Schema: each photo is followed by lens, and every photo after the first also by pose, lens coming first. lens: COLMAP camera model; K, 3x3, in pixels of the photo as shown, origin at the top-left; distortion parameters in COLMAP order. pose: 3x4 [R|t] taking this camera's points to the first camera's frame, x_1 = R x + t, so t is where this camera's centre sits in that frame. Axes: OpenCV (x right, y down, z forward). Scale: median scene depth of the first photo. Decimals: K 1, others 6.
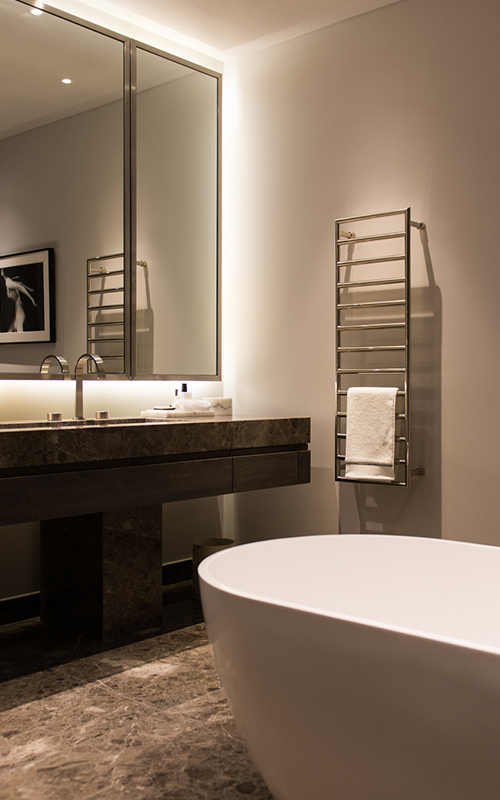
lens RADIAL K [[858.9, 0, 250.0], [0, 858.9, 400.0], [0, 0, 1]] dist [-0.002007, -0.001653]
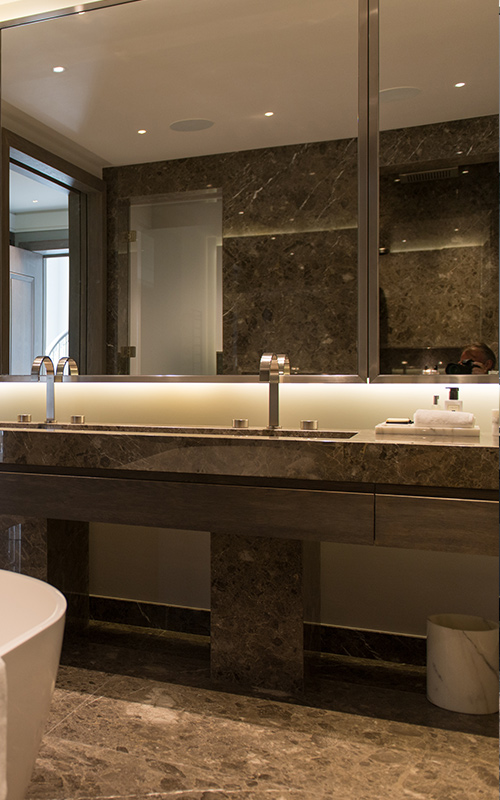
lens RADIAL K [[1053.3, 0, 250.0], [0, 1053.3, 400.0], [0, 0, 1]] dist [-0.008233, -0.014234]
pose [[0.216509, 0.023683, -0.975993, 0.909302], [-0.017900, 0.999634, 0.020285, -0.029670], [0.976116, 0.013078, 0.216854, 0.818273]]
